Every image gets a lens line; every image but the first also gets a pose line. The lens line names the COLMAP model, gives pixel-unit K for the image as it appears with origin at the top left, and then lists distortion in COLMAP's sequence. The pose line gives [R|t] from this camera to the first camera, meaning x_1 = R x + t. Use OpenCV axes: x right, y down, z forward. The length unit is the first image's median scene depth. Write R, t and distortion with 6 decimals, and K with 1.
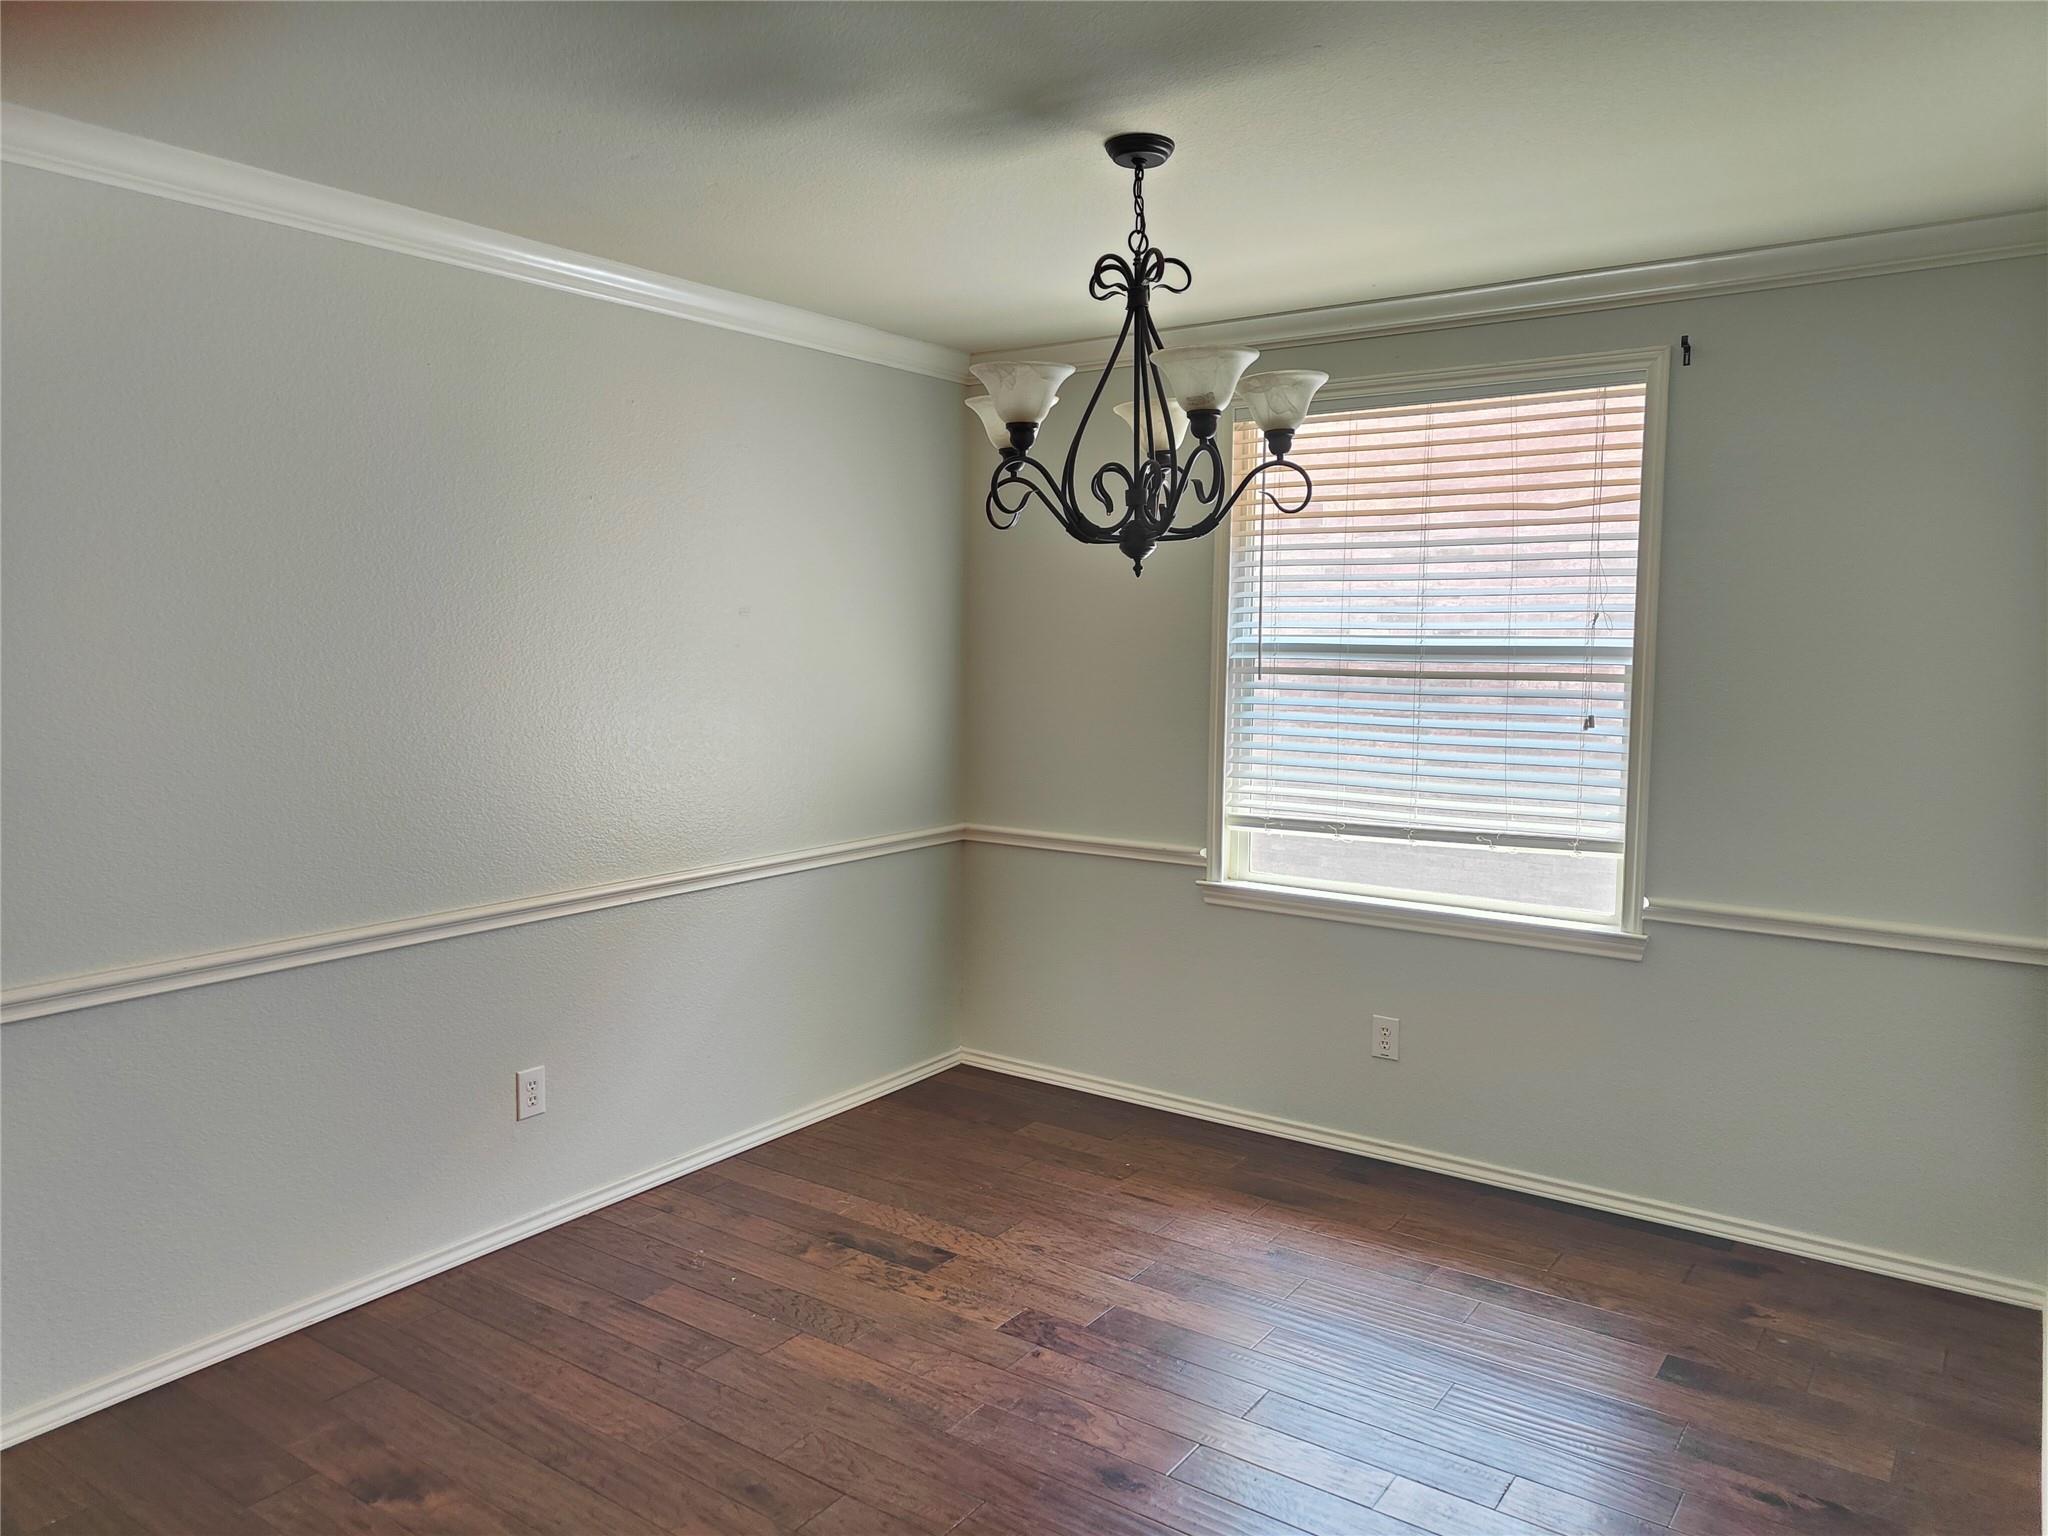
lens RADIAL K [[1428.7, 0, 1024.0], [0, 1428.7, 768.0], [0, 0, 1]] dist [0.006007, 0.002803]
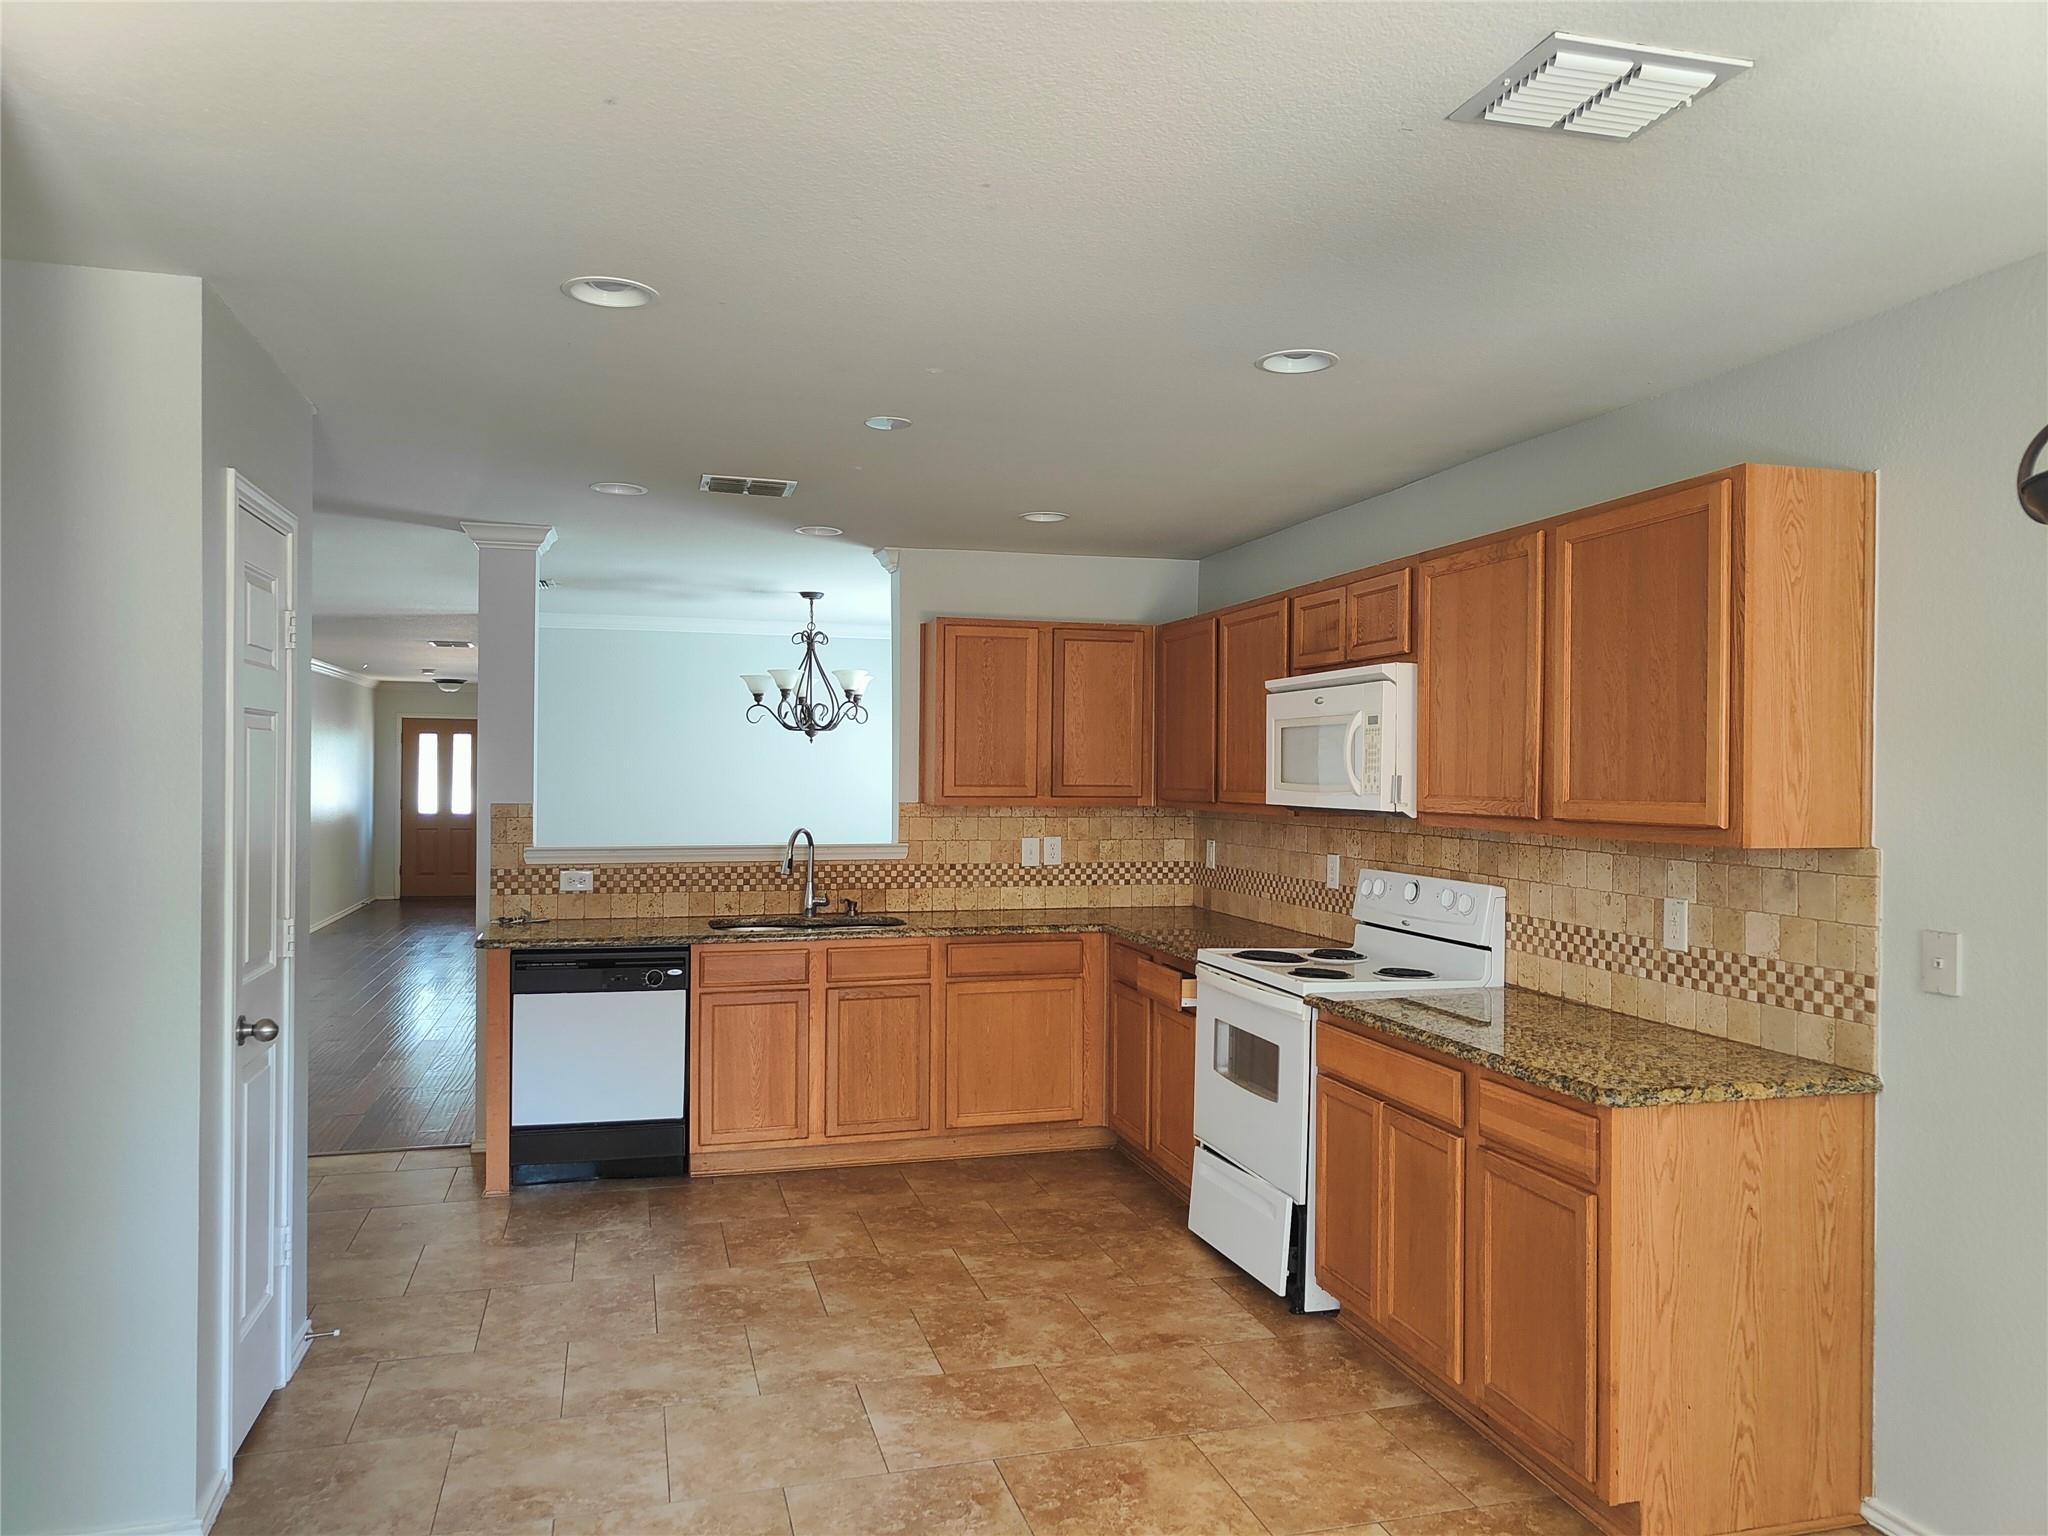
lens RADIAL K [[1428.7, 0, 1024.0], [0, 1428.7, 768.0], [0, 0, 1]] dist [0.006007, 0.002803]
pose [[0.779042, 0.000321, -0.626971, 1.585572], [-0.063196, 0.994947, -0.078015, 0.074521], [0.623778, 0.100400, 0.775126, -0.651206]]
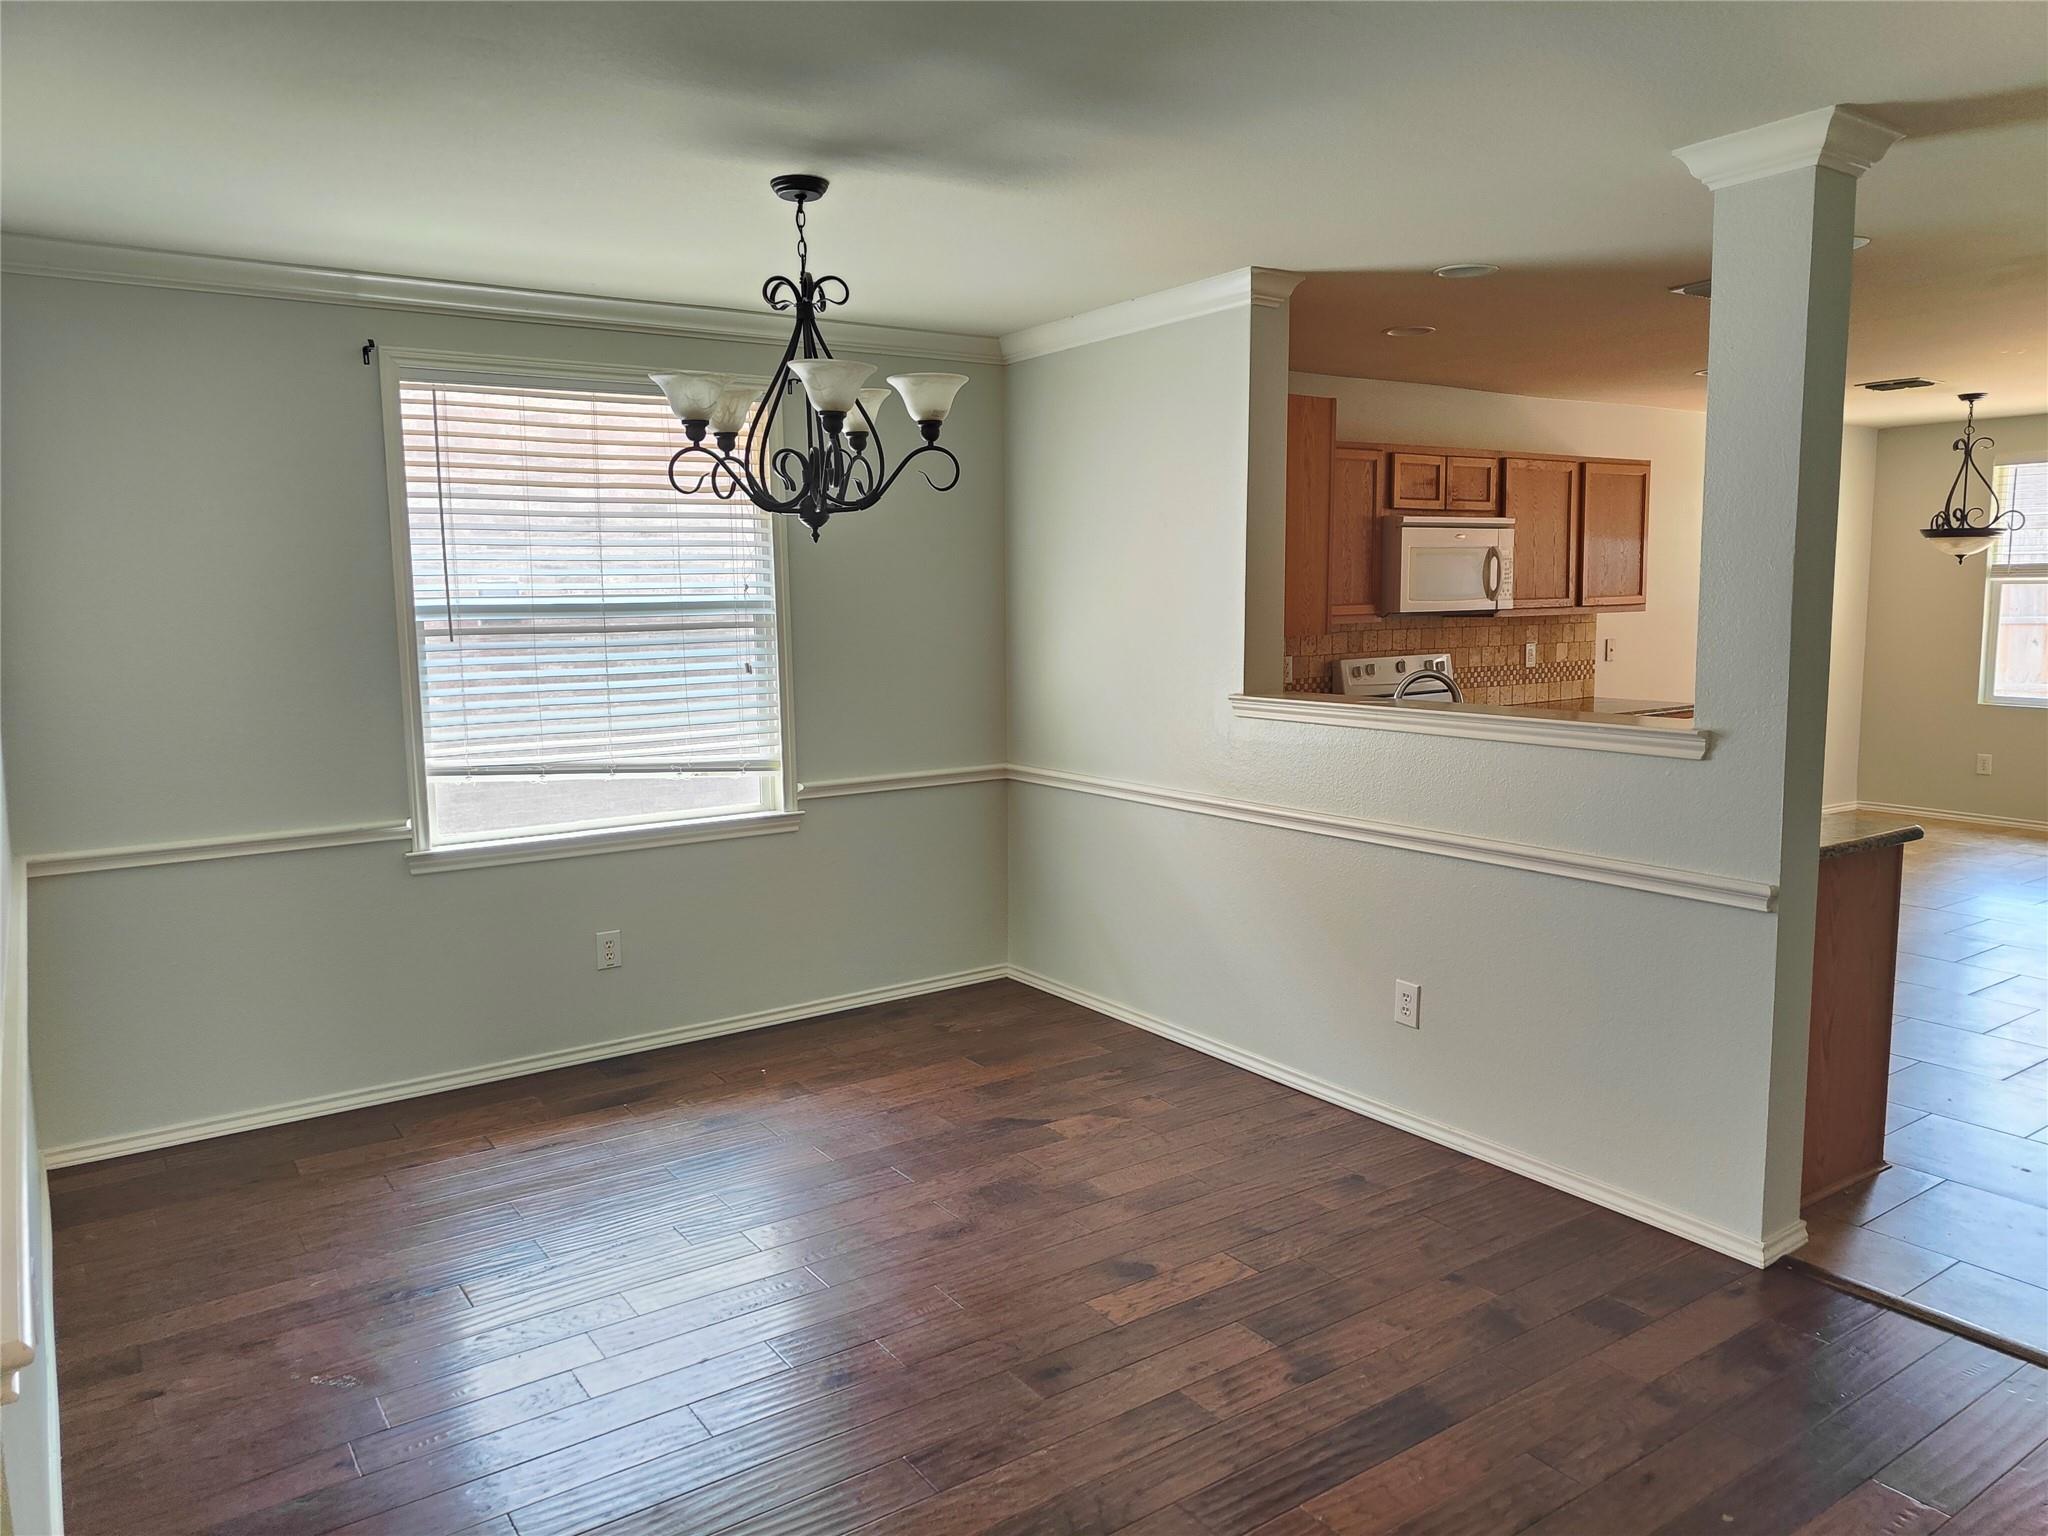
lens RADIAL K [[1428.7, 0, 1024.0], [0, 1428.7, 768.0], [0, 0, 1]] dist [0.006007, 0.002803]
pose [[0.333289, -0.126219, 0.934338, -0.759040], [0.104968, 0.989805, 0.096269, -0.032711], [-0.936963, 0.065990, 0.343140, 0.323444]]
